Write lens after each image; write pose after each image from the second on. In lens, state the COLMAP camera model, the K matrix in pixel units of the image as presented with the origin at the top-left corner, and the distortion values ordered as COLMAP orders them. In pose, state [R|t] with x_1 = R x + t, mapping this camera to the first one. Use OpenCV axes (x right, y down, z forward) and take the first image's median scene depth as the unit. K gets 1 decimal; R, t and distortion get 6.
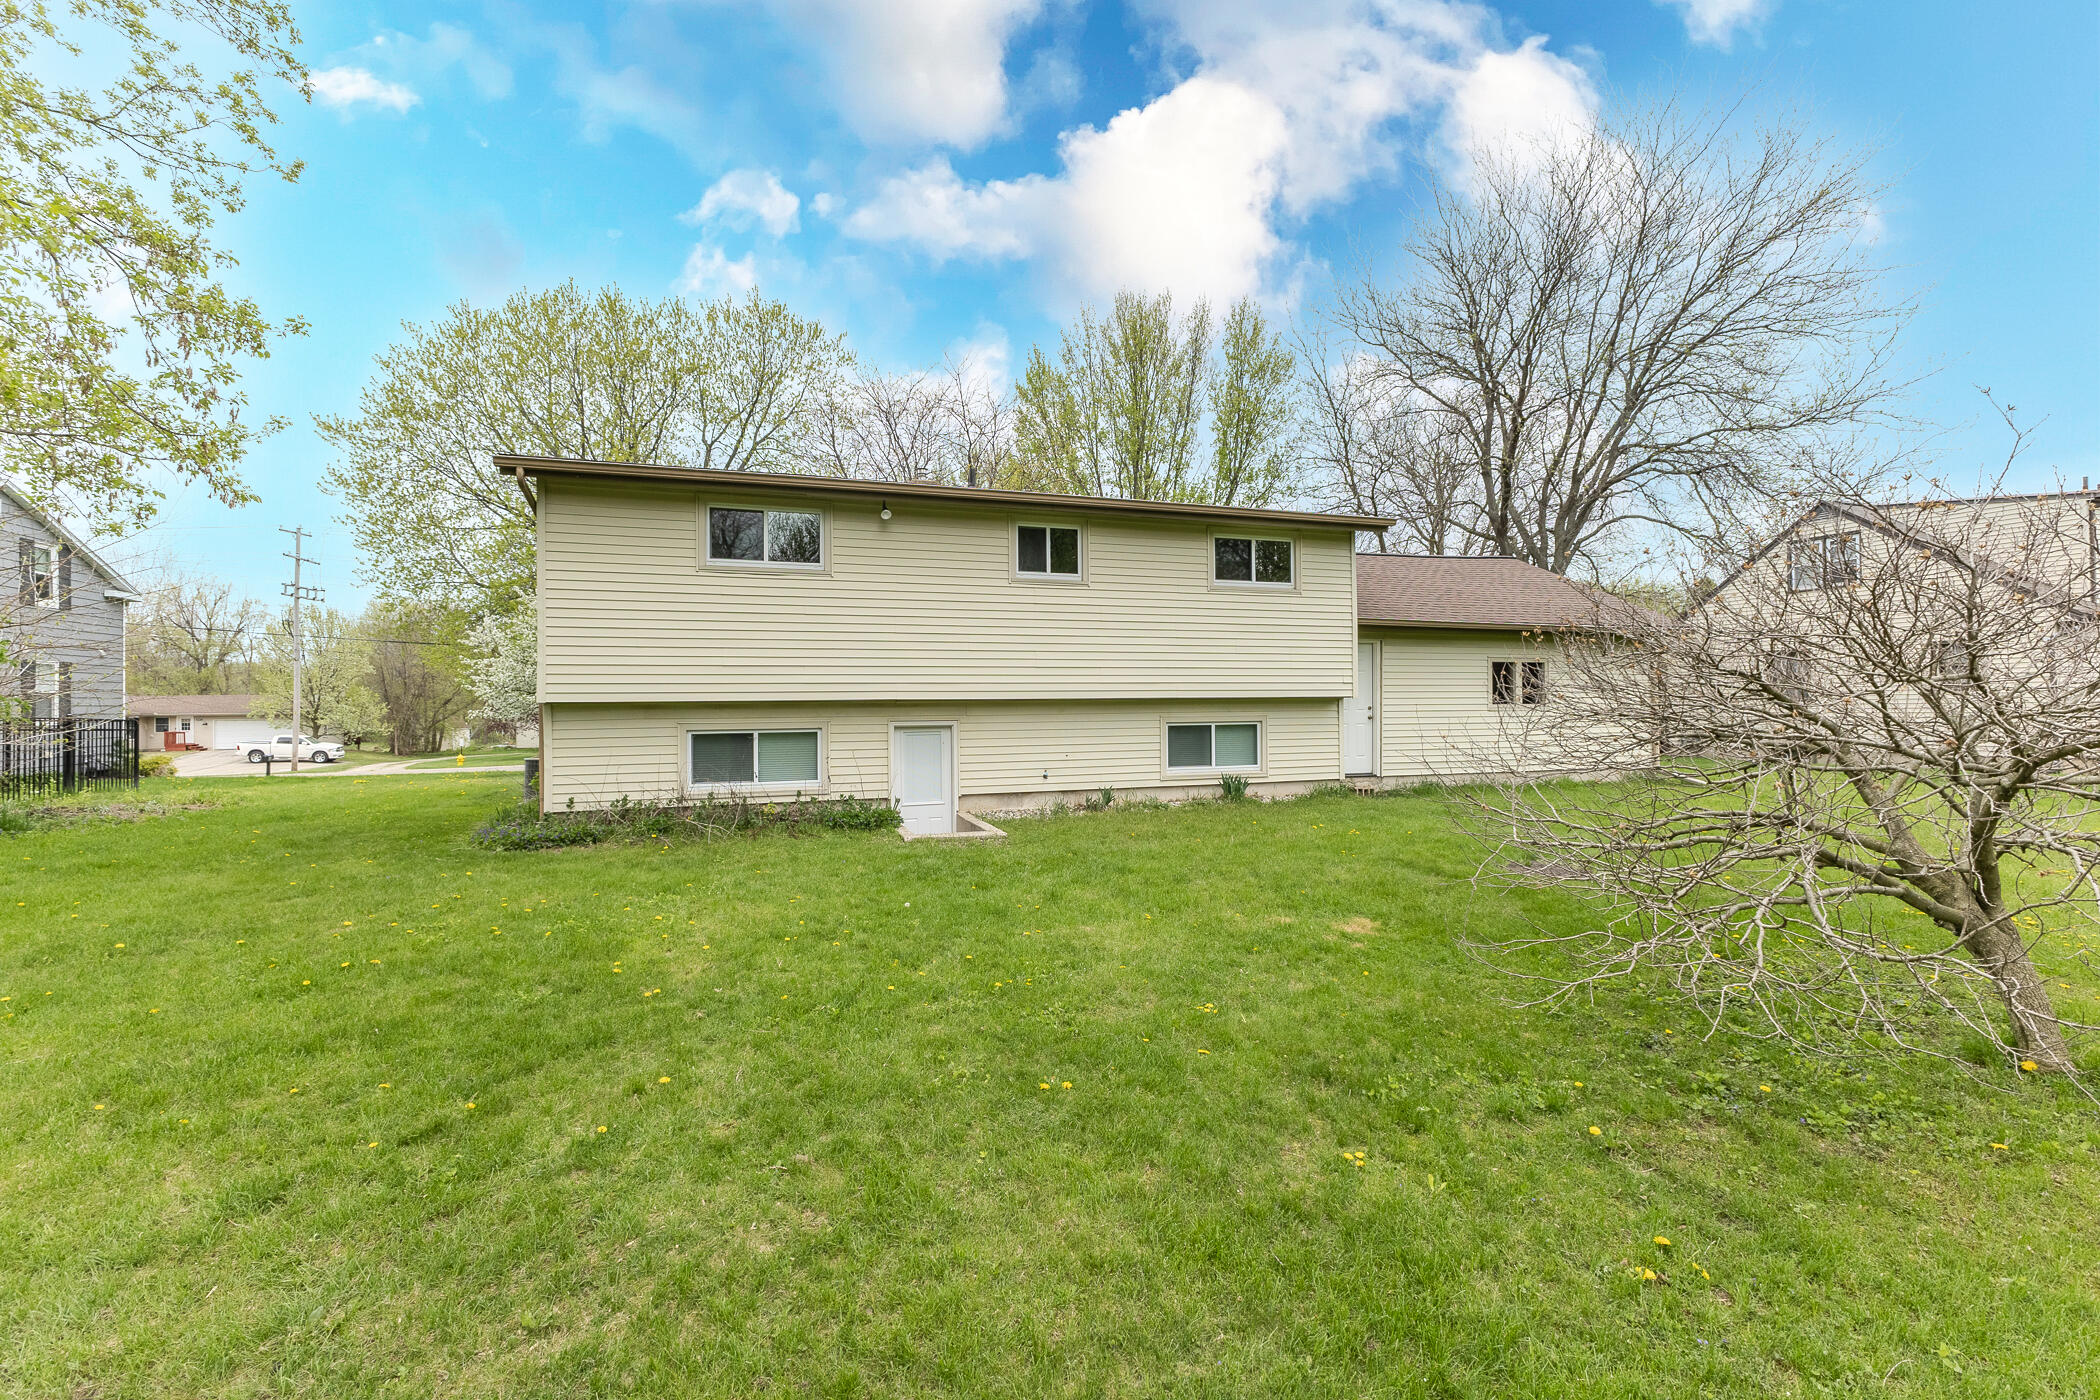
lens RADIAL K [[911.9, 0, 1054.4], [0, 911.9, 686.5], [0, 0, 1]] dist [0.003490, 0.000031]
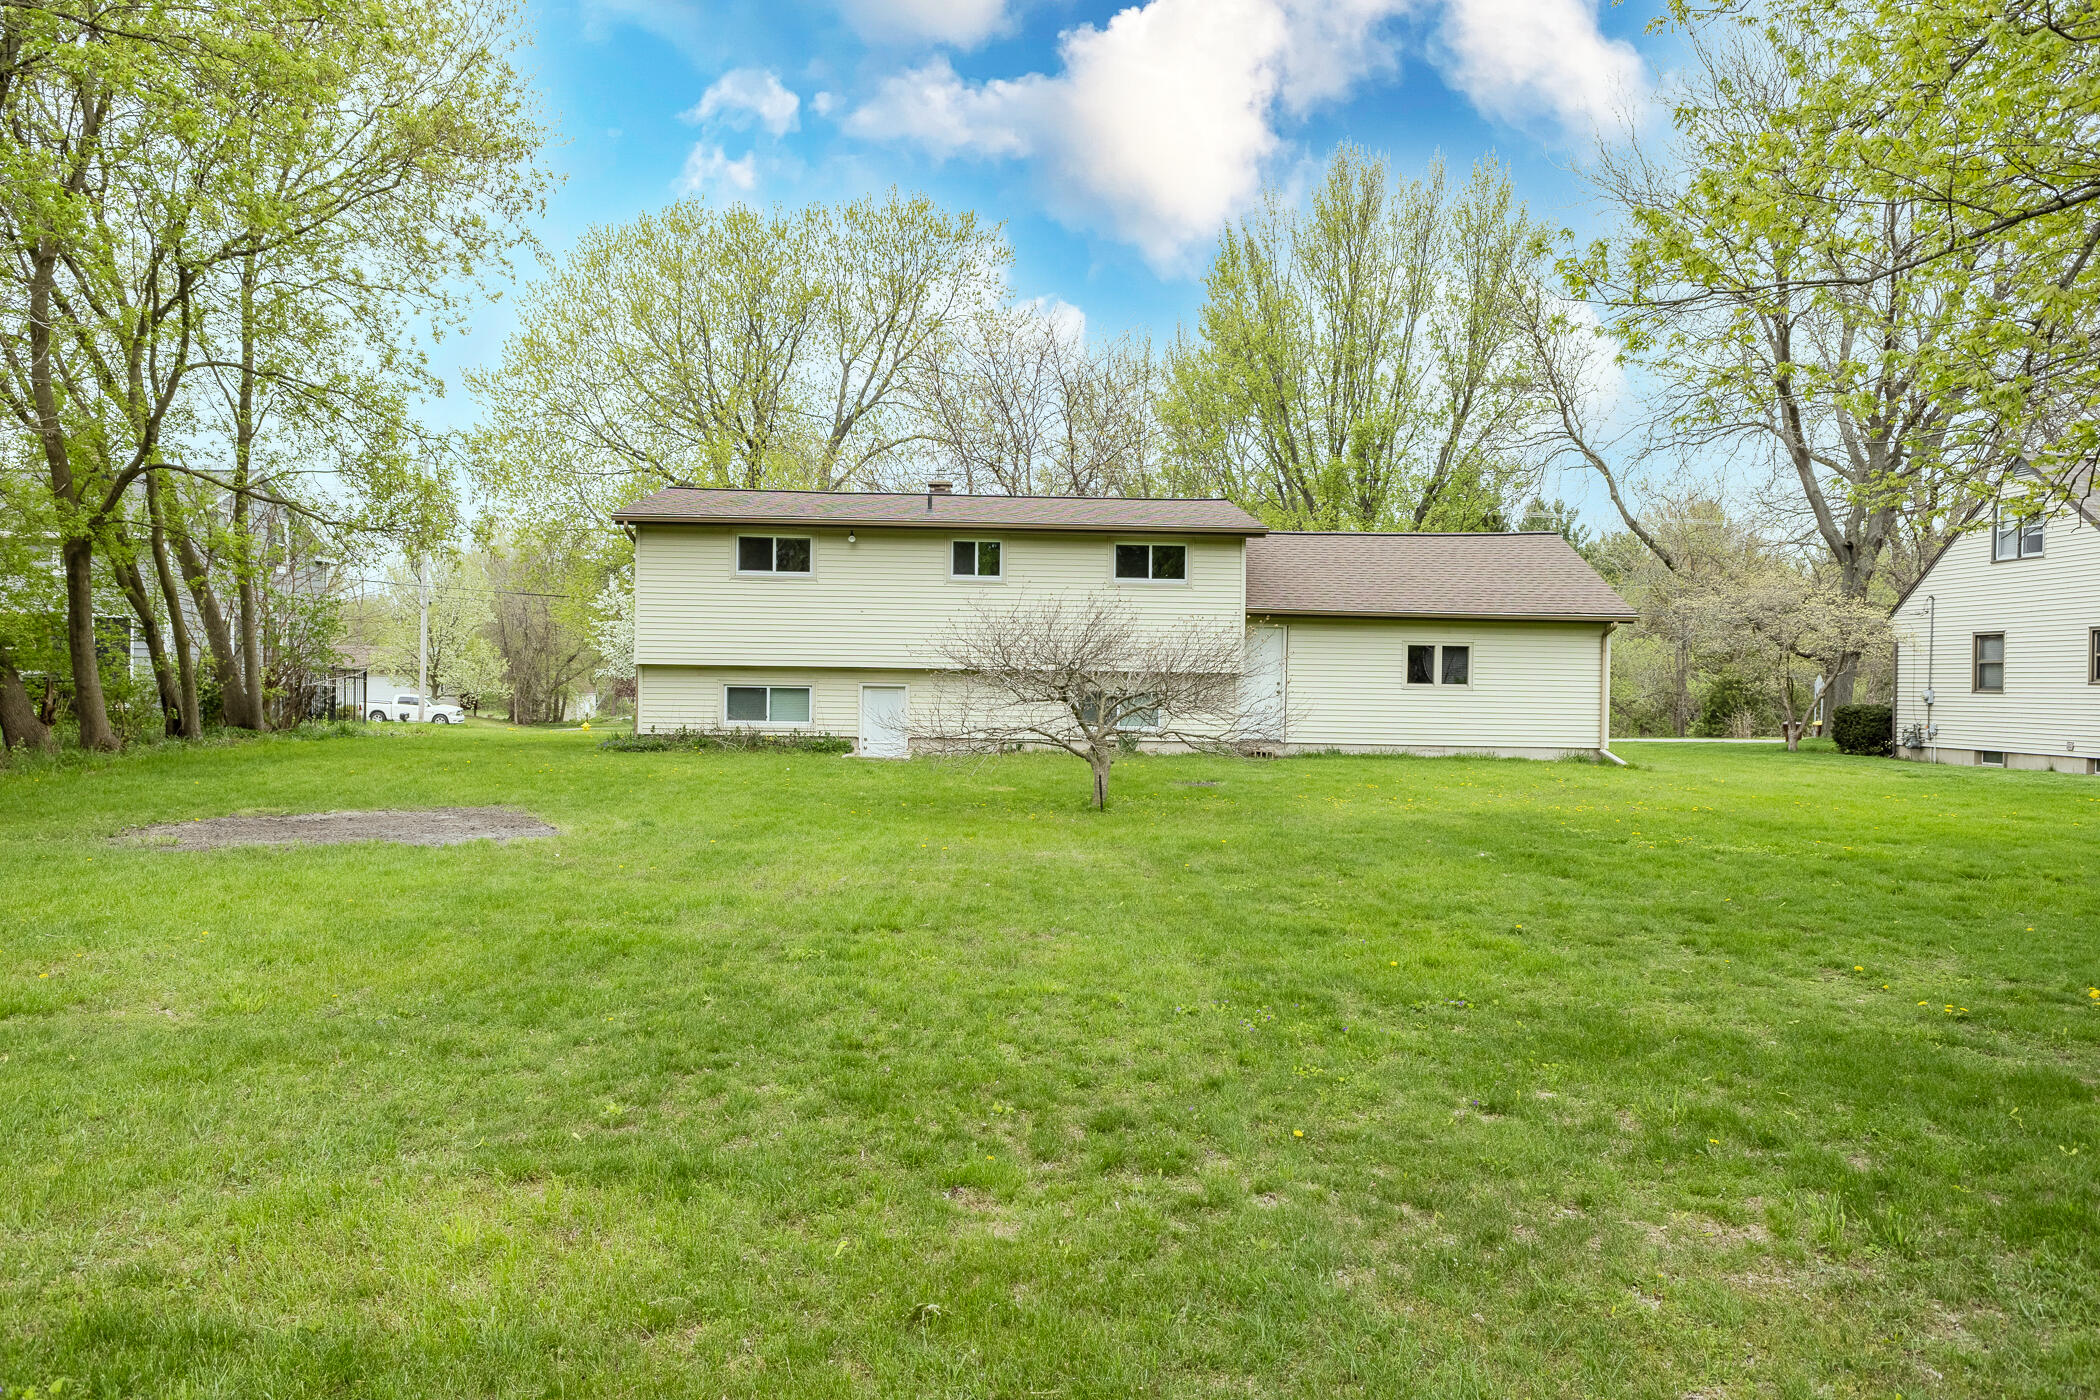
lens RADIAL K [[1573.6, 0, 1059.7], [0, 1573.6, 643.3], [0, 0, 1]] dist [0.052965, -0.004465]
pose [[0.959472, 0.017437, -0.281265, 0.696752], [-0.018157, 0.999835, 0.000046, -0.024042], [0.281220, 0.005063, 0.959630, -1.086120]]
